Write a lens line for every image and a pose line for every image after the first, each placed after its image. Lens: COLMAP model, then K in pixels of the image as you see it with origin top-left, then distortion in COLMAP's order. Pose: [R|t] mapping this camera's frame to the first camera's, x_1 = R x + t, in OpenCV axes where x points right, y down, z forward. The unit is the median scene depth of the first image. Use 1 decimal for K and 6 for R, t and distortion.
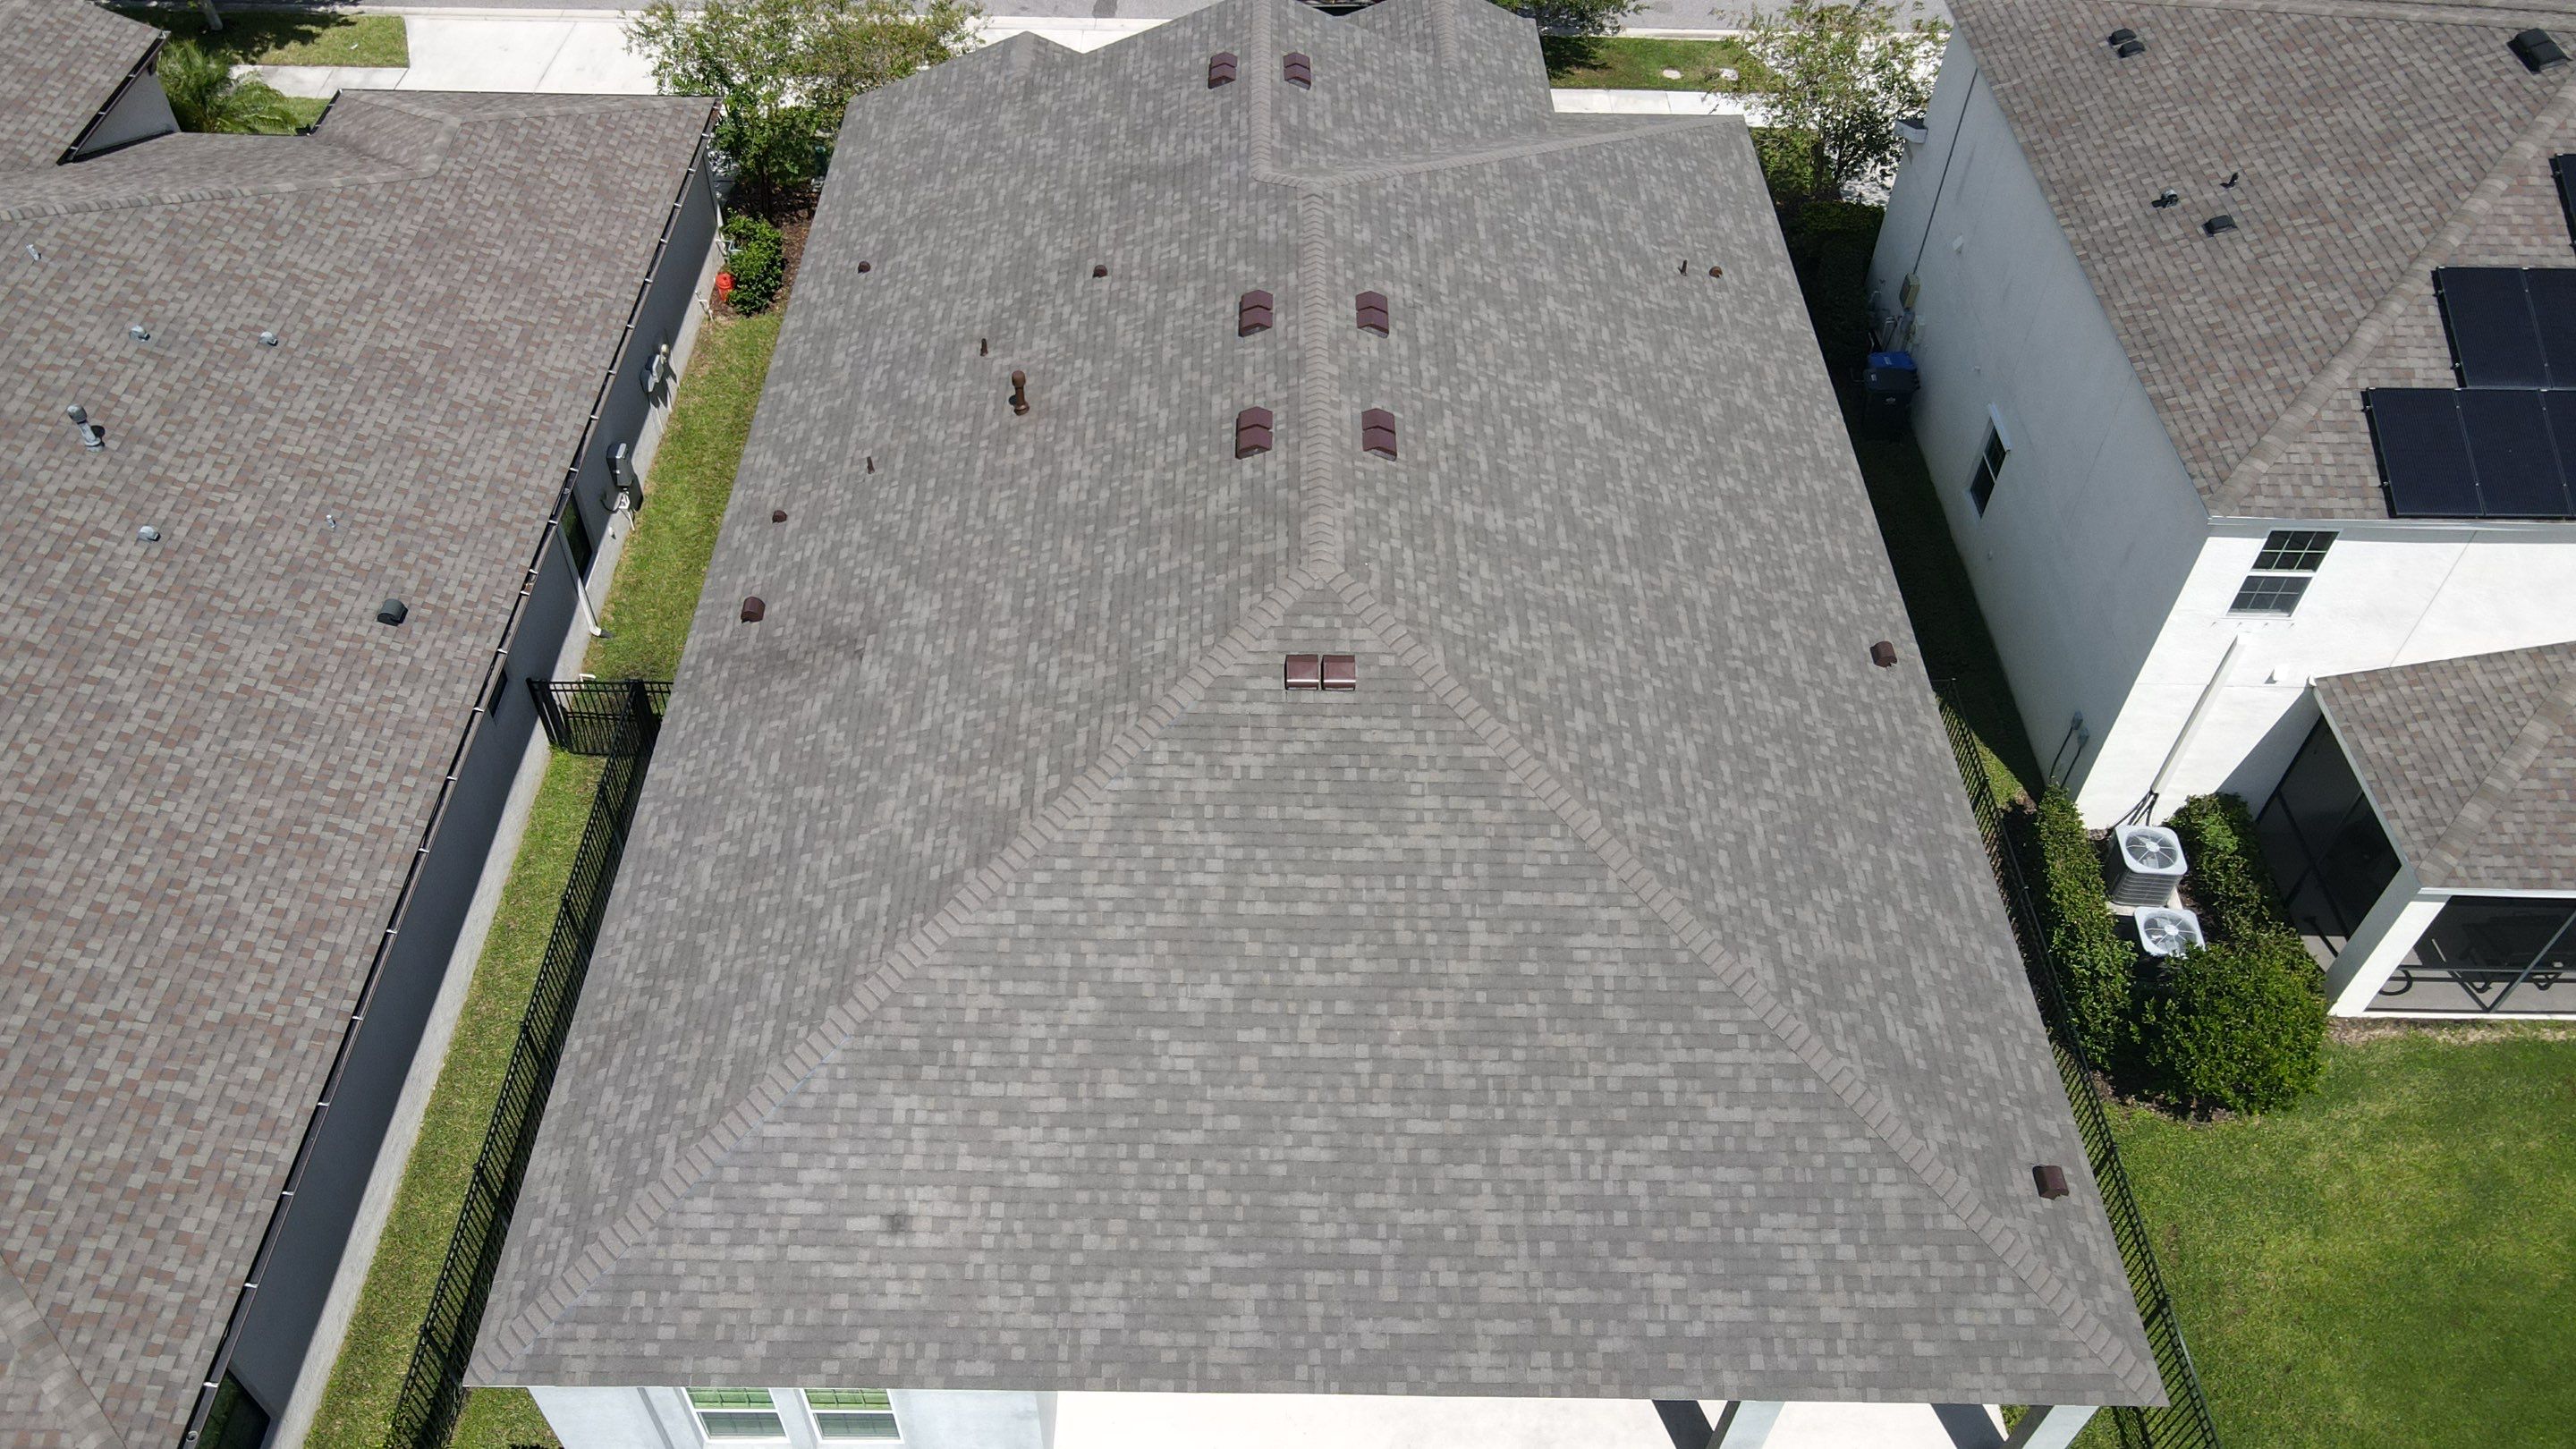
lens RADIAL K [[1926.3, 0, 1288.0], [0, 1926.3, 724.5], [0, 0, 1]] dist [-0.003033, -0.001268]
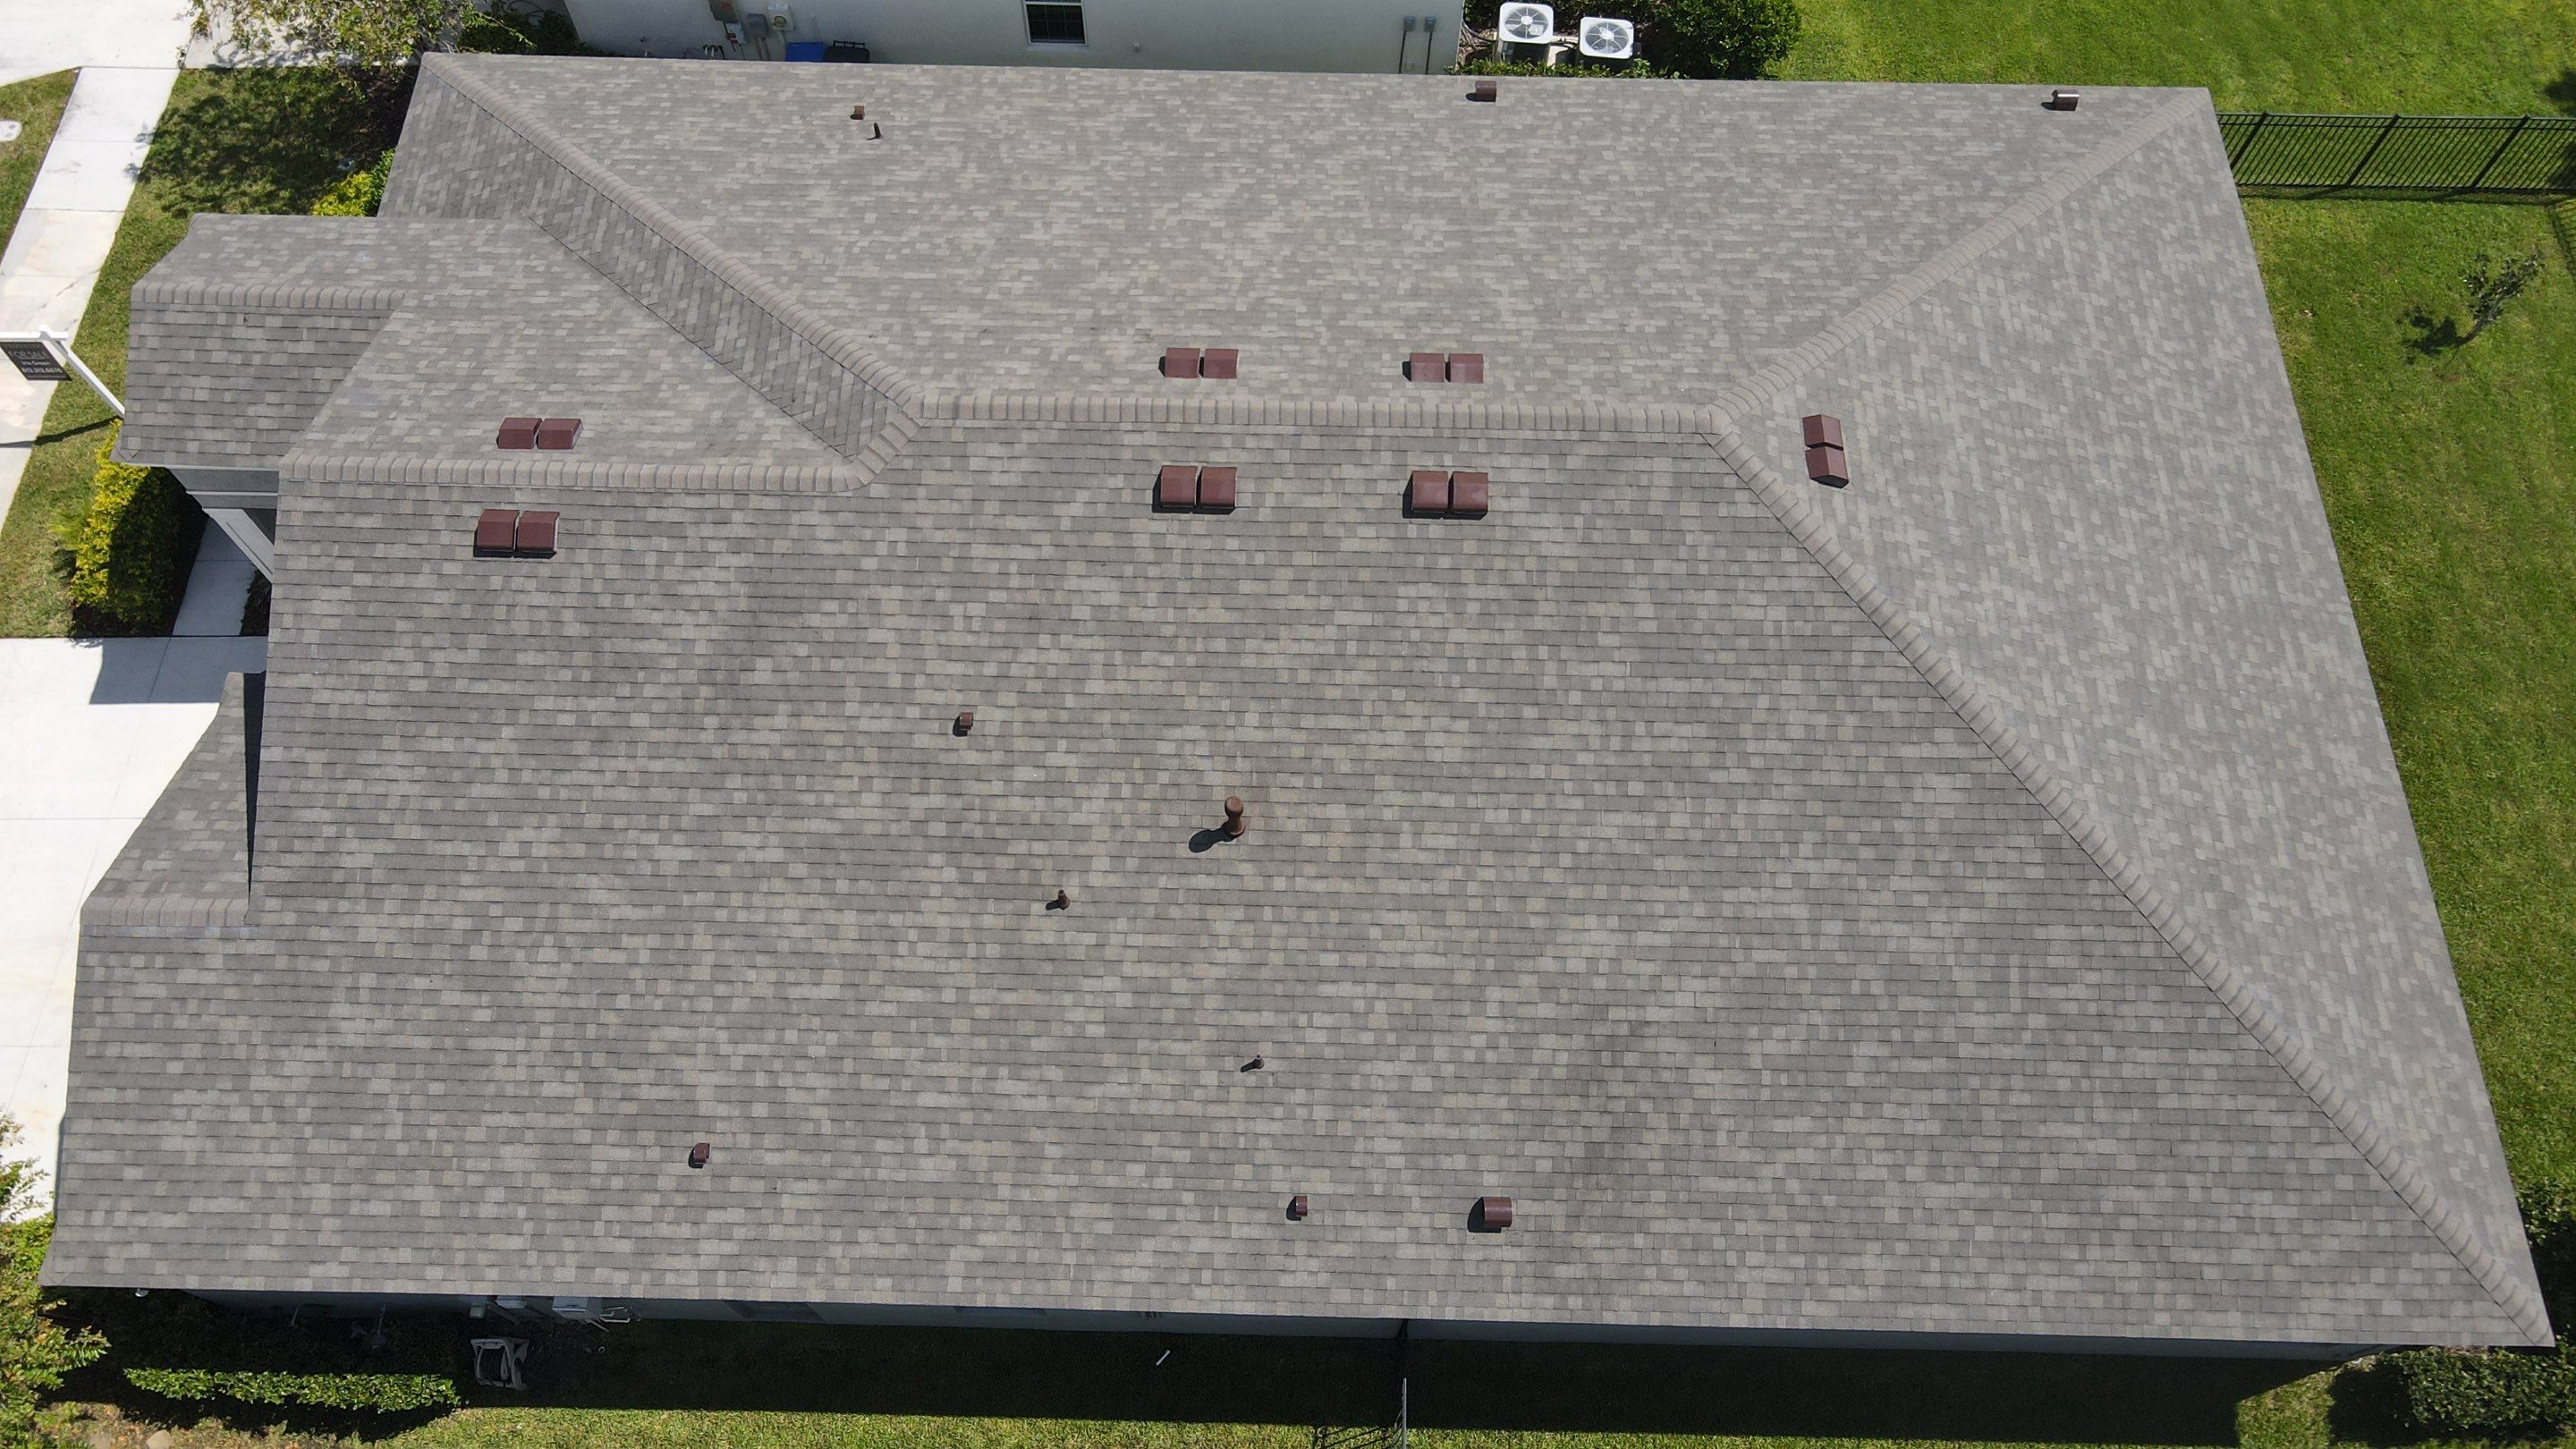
lens RADIAL K [[1933.7, 0, 1277.1], [0, 1933.7, 654.6], [0, 0, 1]] dist [0.002903, 0.000783]
pose [[0.023930, -0.887361, 0.460454, -0.499331], [0.723482, 0.333234, 0.604589, -0.739214], [-0.689928, 0.318663, 0.649964, 0.586865]]
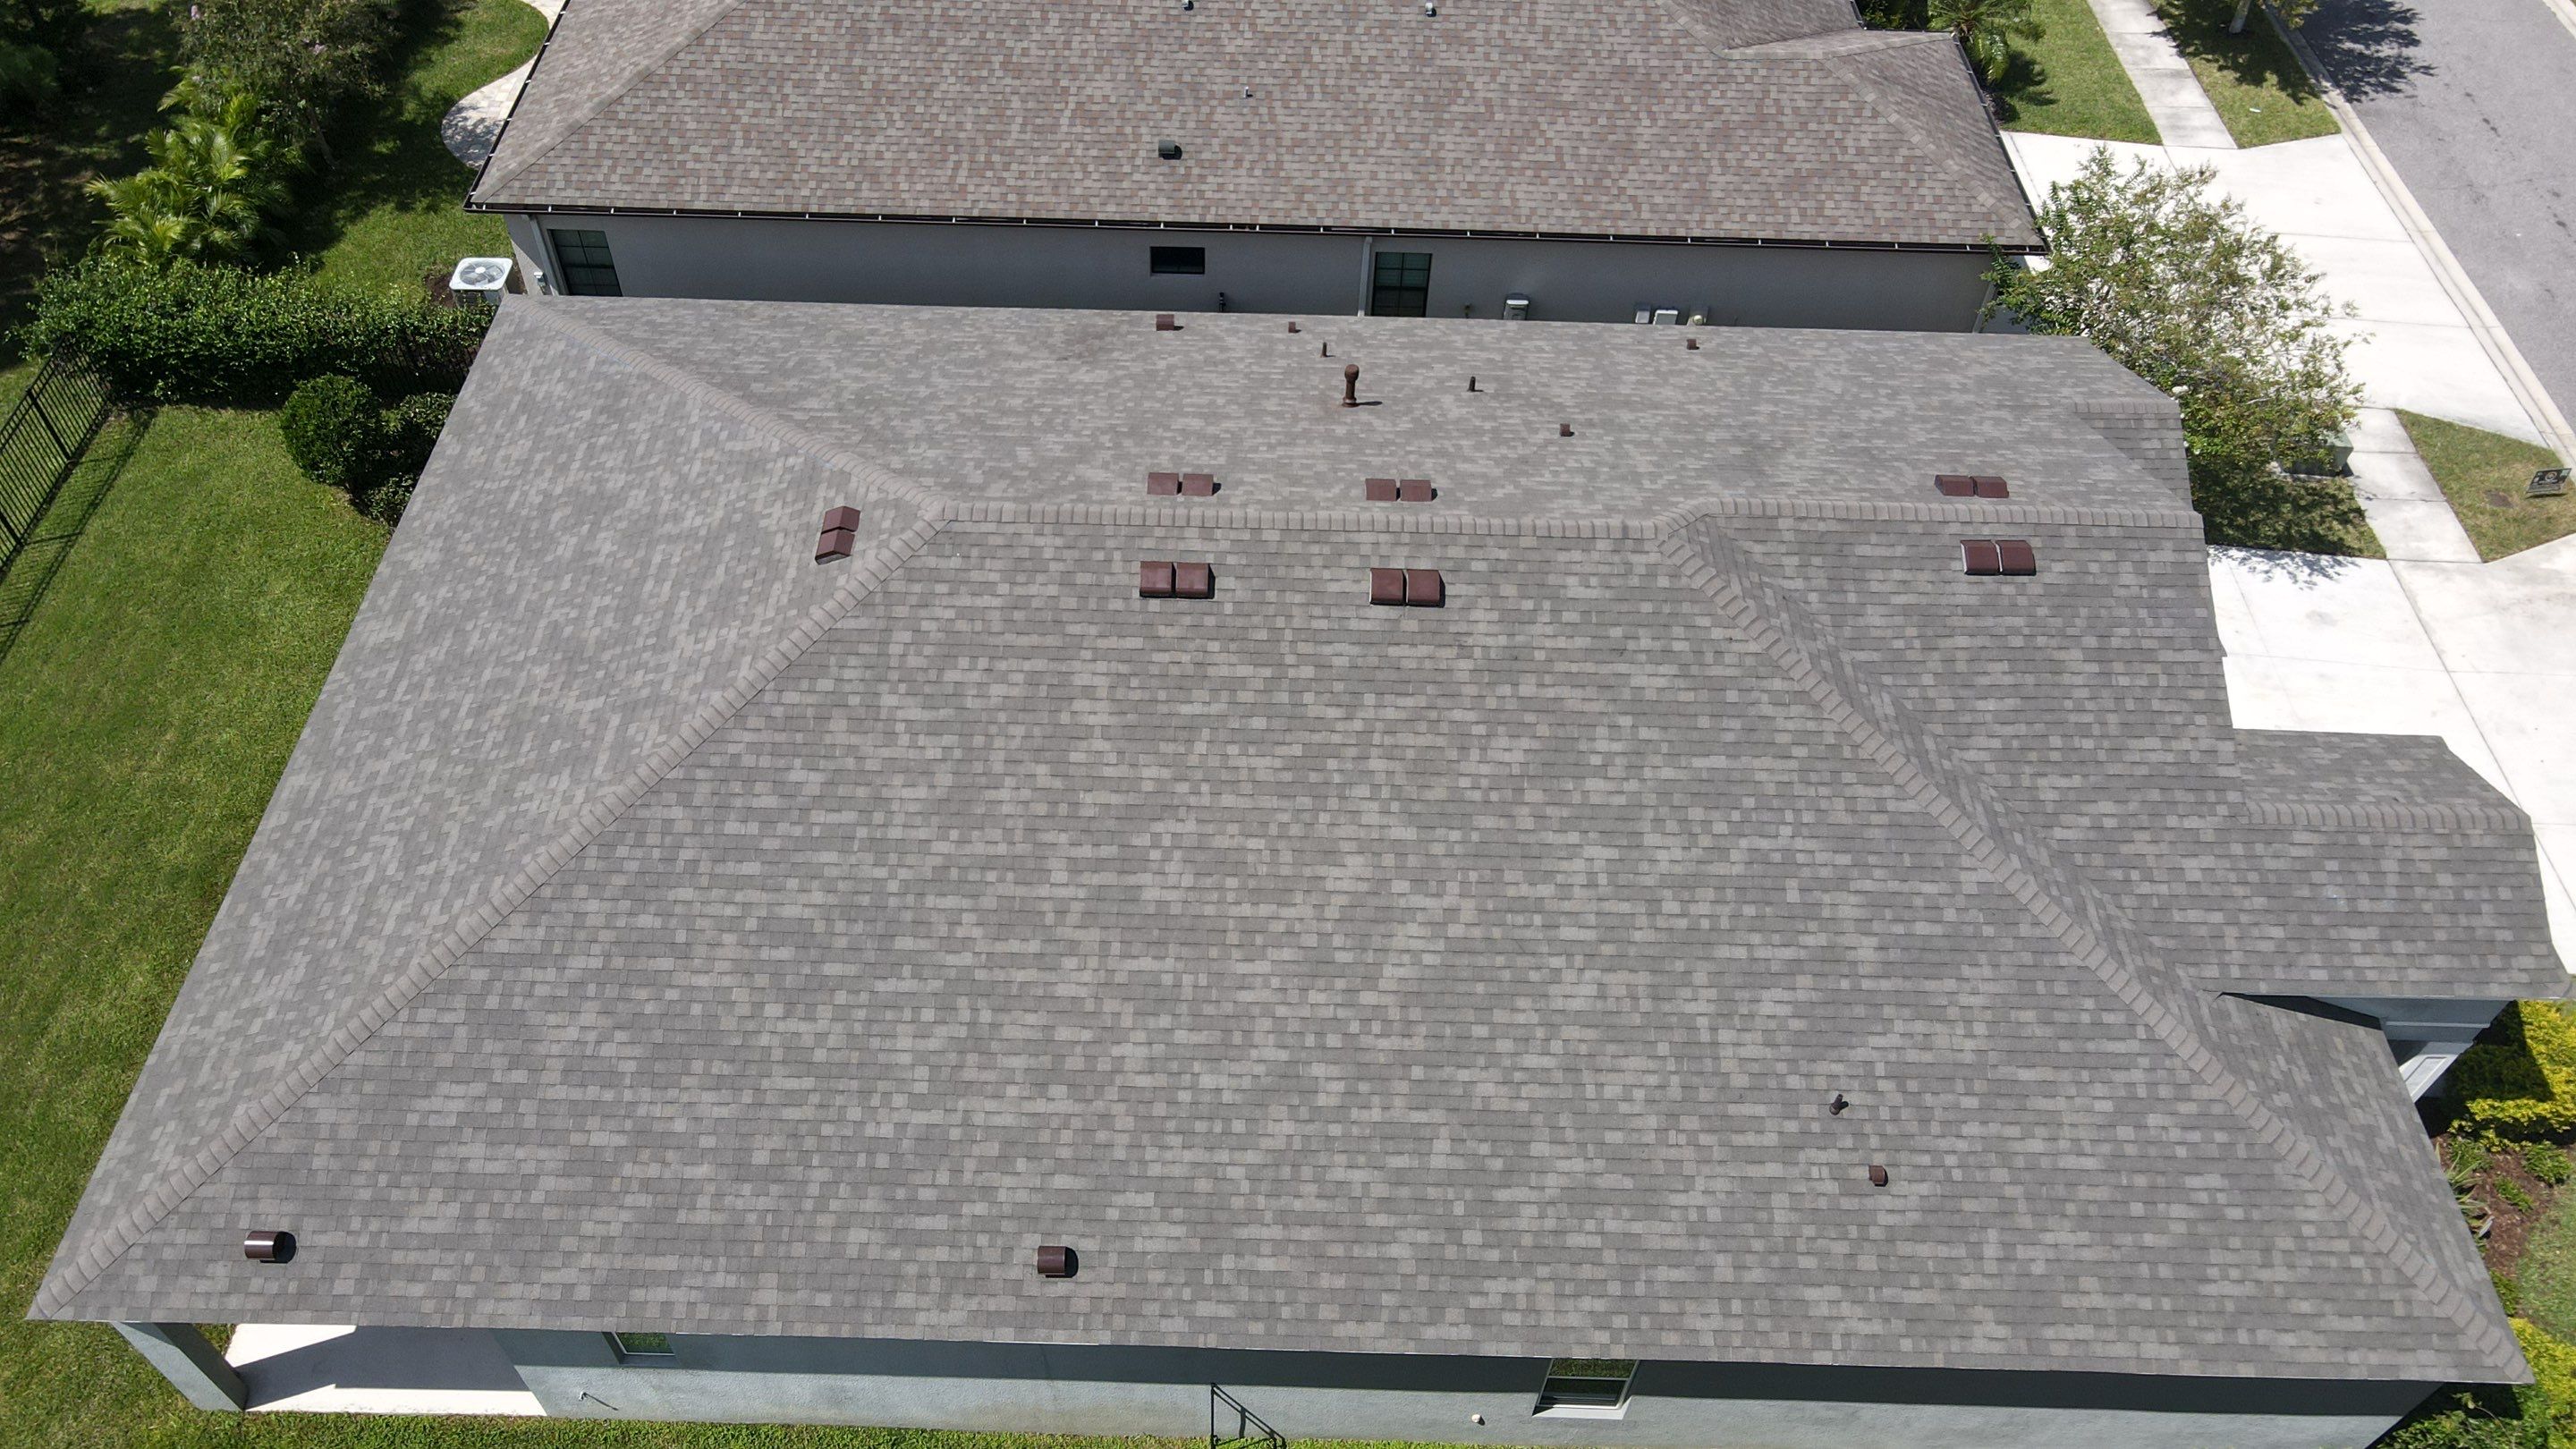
lens RADIAL K [[1923.9, 0, 1200.9], [0, 1923.9, 708.8], [0, 0, 1]] dist [0.000079, -0.075487]
pose [[-0.042381, 0.732800, -0.679123, 0.766625], [-0.730286, 0.441156, 0.521598, -0.657236], [0.681826, 0.518060, 0.516456, 0.627437]]
